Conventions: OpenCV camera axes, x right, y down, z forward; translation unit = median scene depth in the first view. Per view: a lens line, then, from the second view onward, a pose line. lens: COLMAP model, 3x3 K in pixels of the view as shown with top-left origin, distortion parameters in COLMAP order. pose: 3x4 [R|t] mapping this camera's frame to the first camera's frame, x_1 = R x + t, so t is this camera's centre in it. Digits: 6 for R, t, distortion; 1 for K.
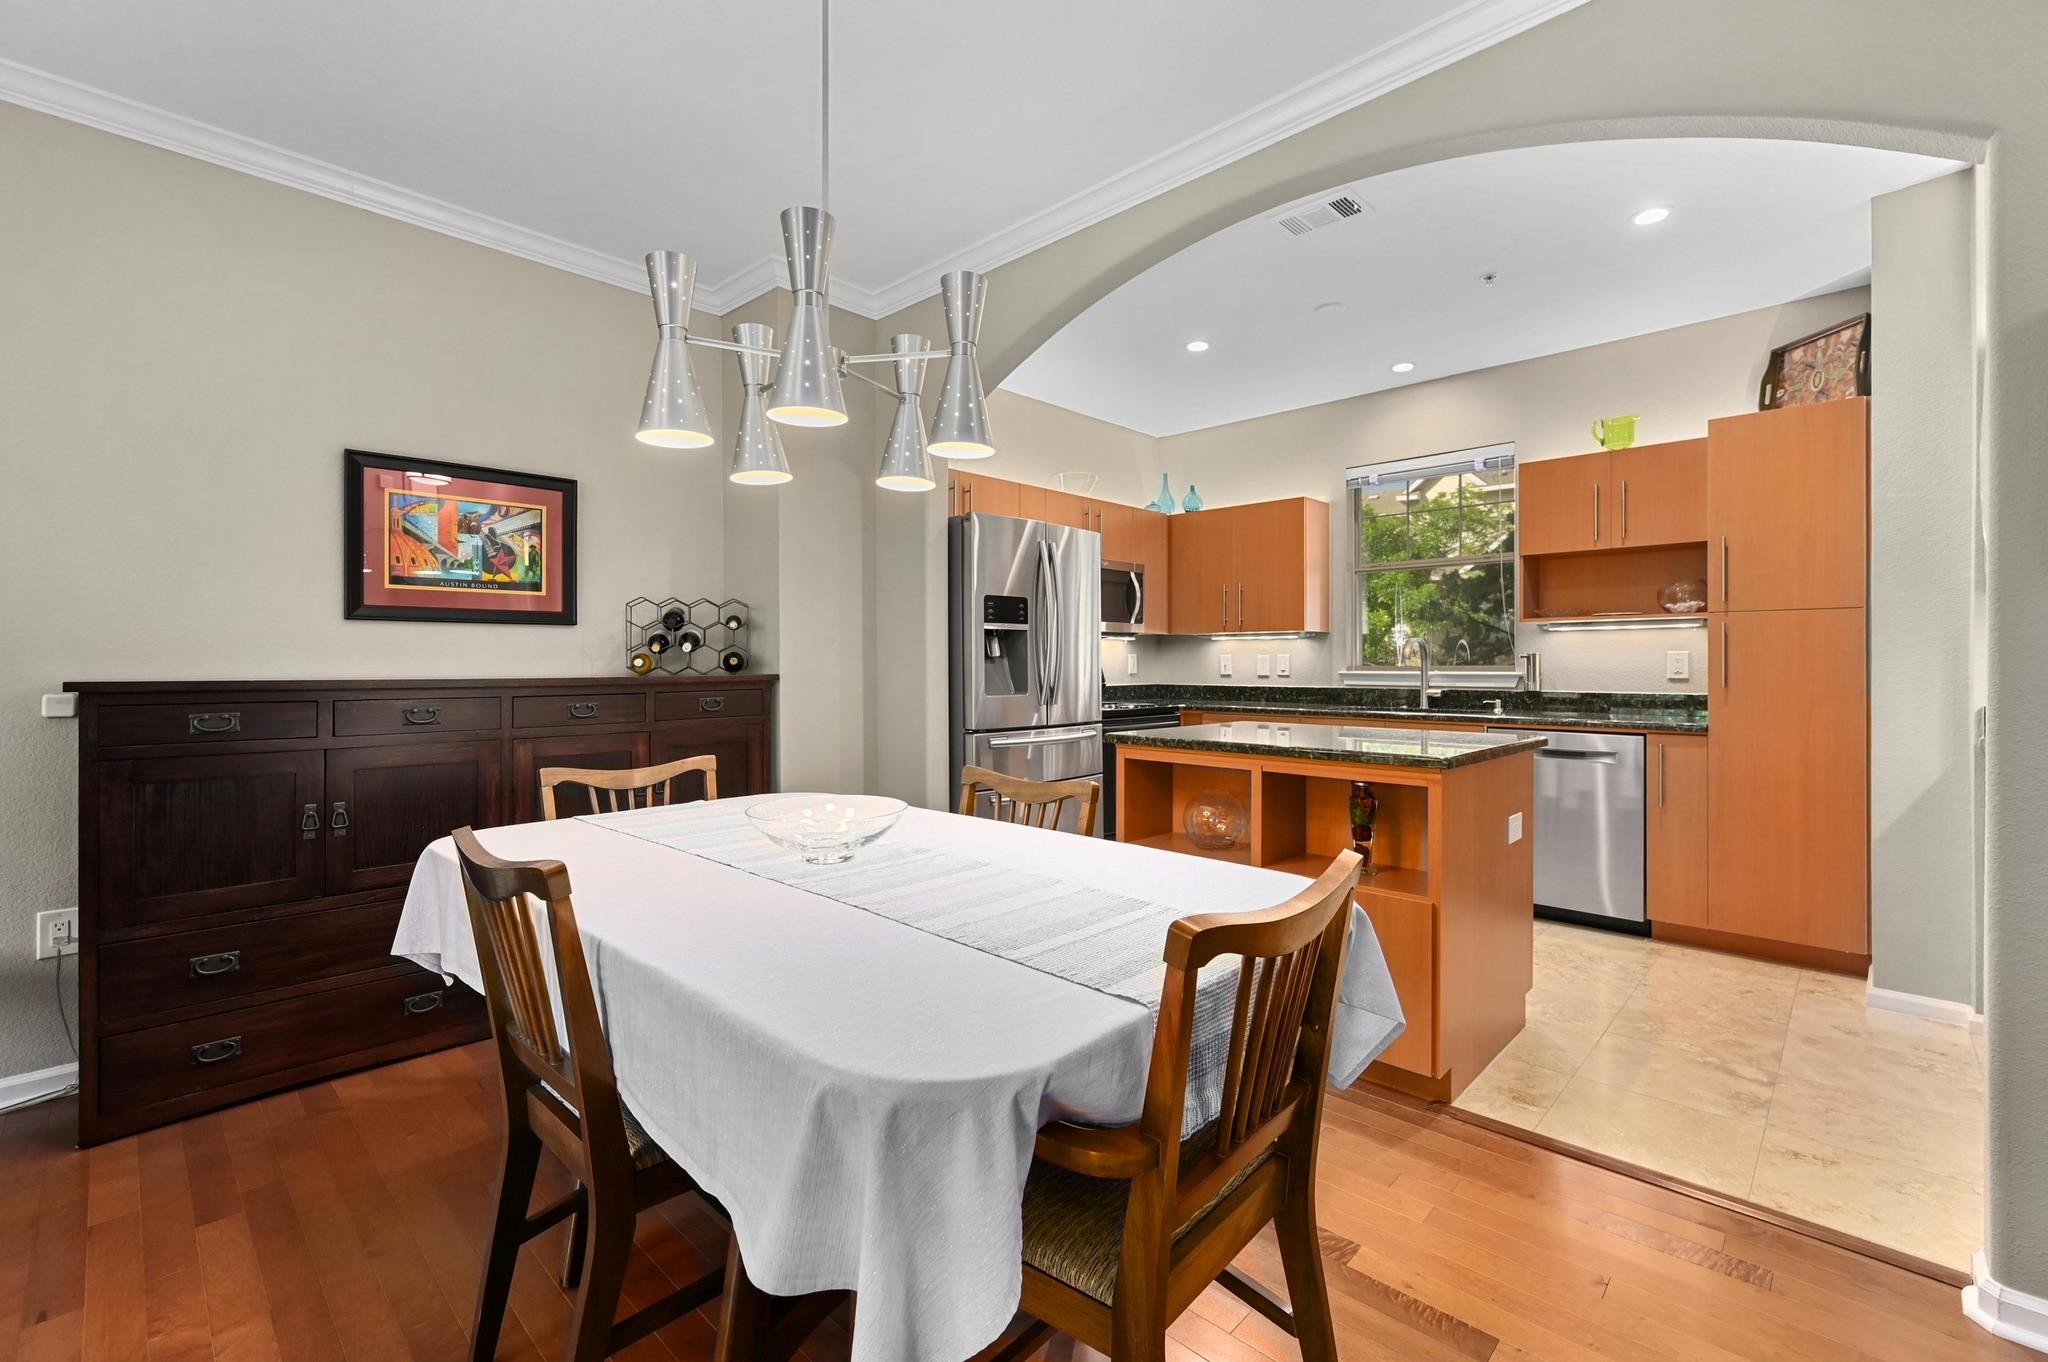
lens RADIAL K [[884.8, 0, 1014.7], [0, 884.8, 669.5], [0, 0, 1]] dist [0.000461, 0.000105]
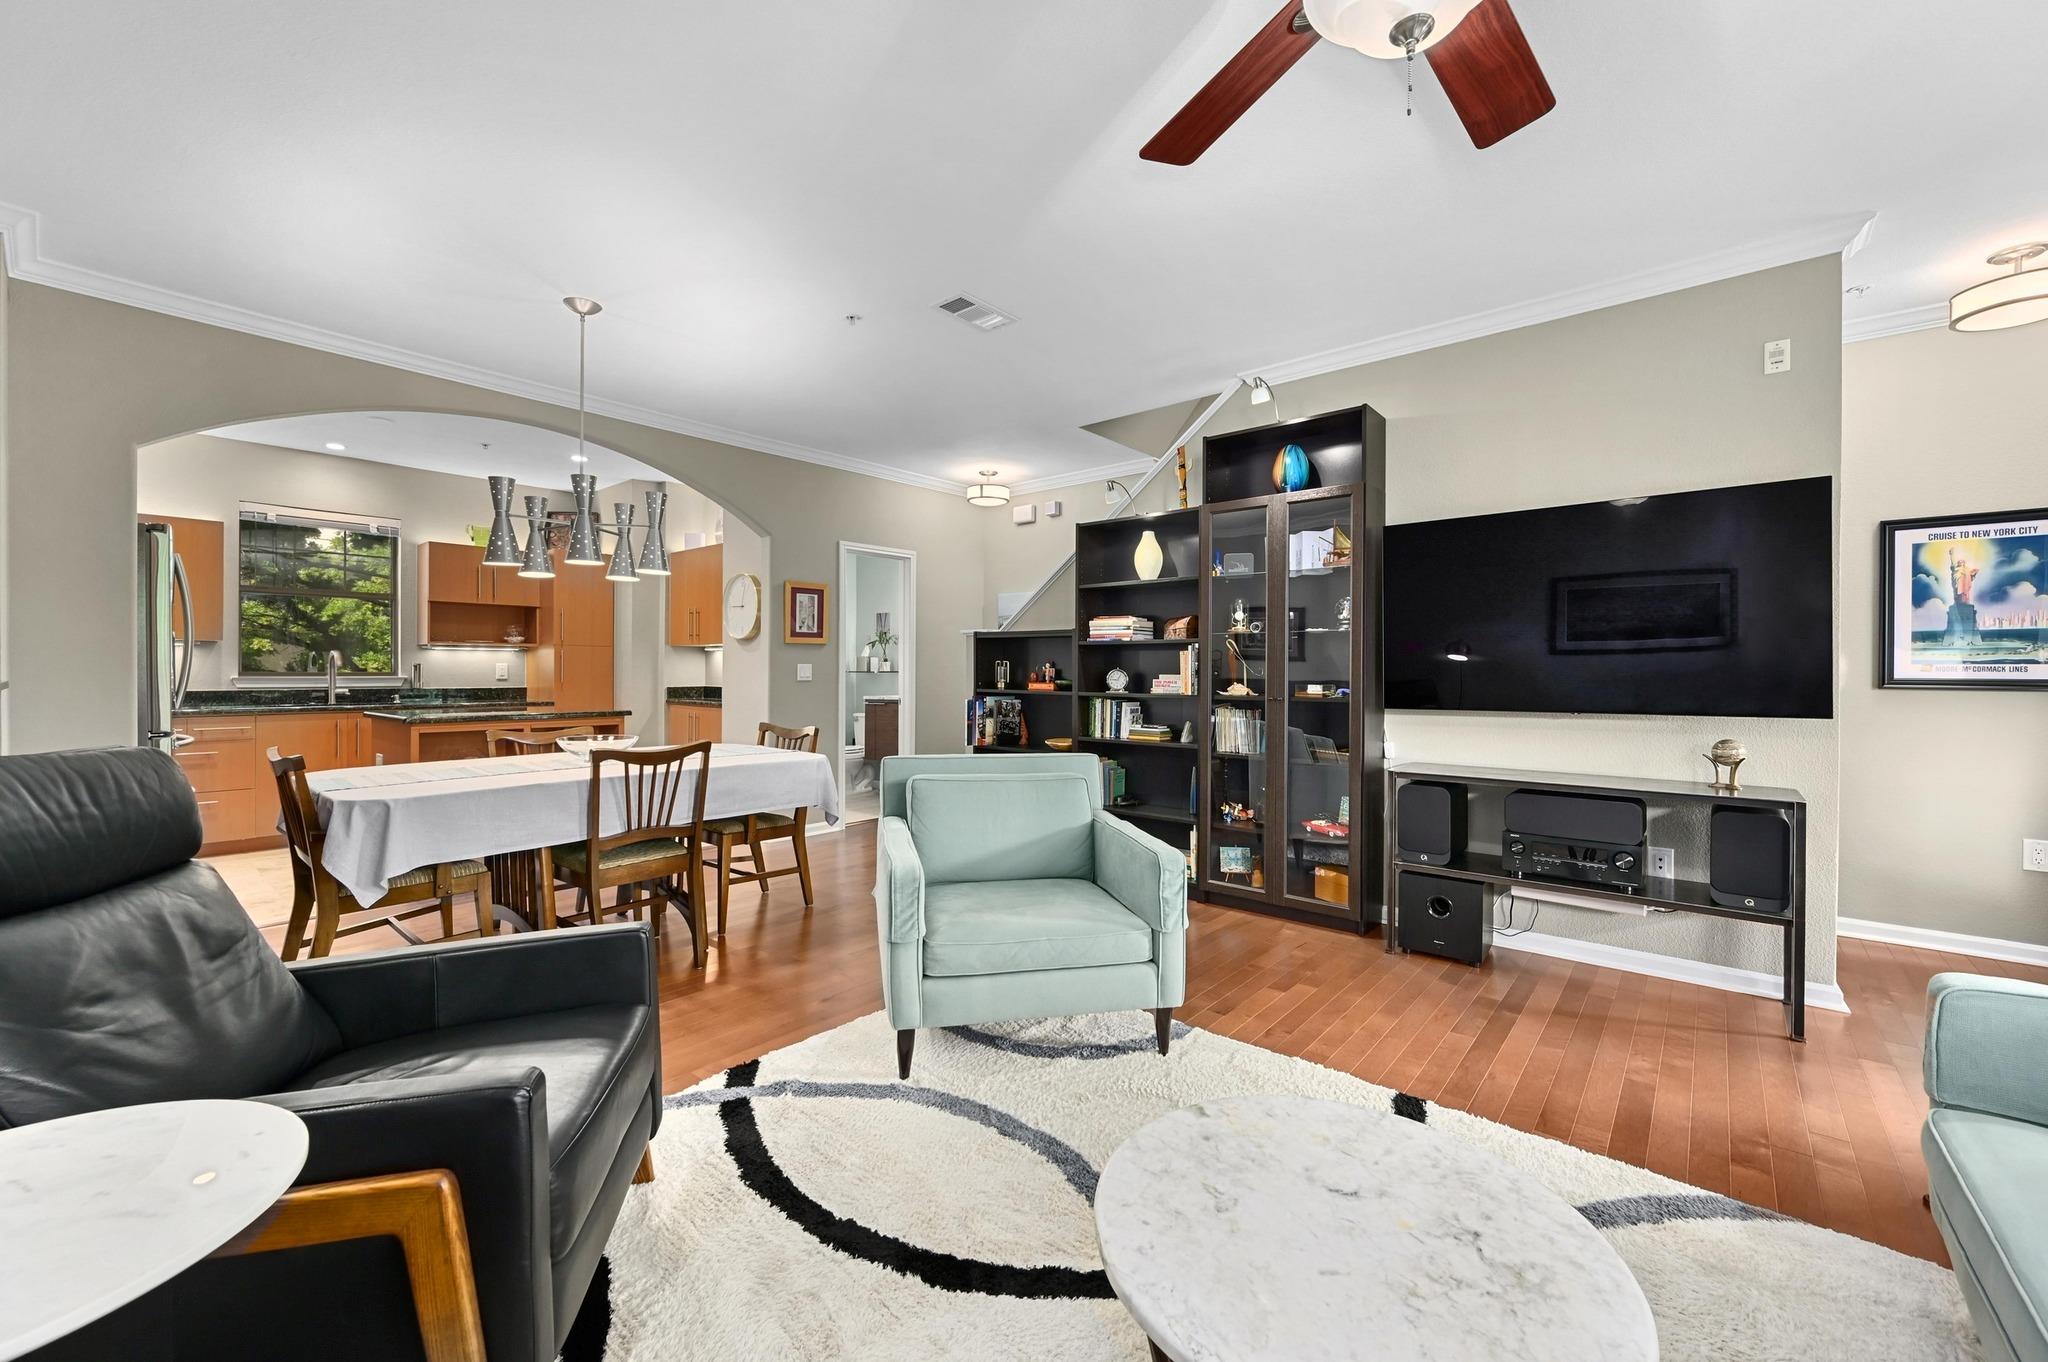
lens RADIAL K [[804.2, 0, 1026.0], [0, 804.2, 676.3], [0, 0, 1]] dist [-0.003653, -0.000205]
pose [[-0.073788, -0.004636, 0.997263, -1.220323], [0.001036, 0.999988, 0.004725, -0.001637], [-0.997273, 0.001382, -0.073782, 0.080643]]
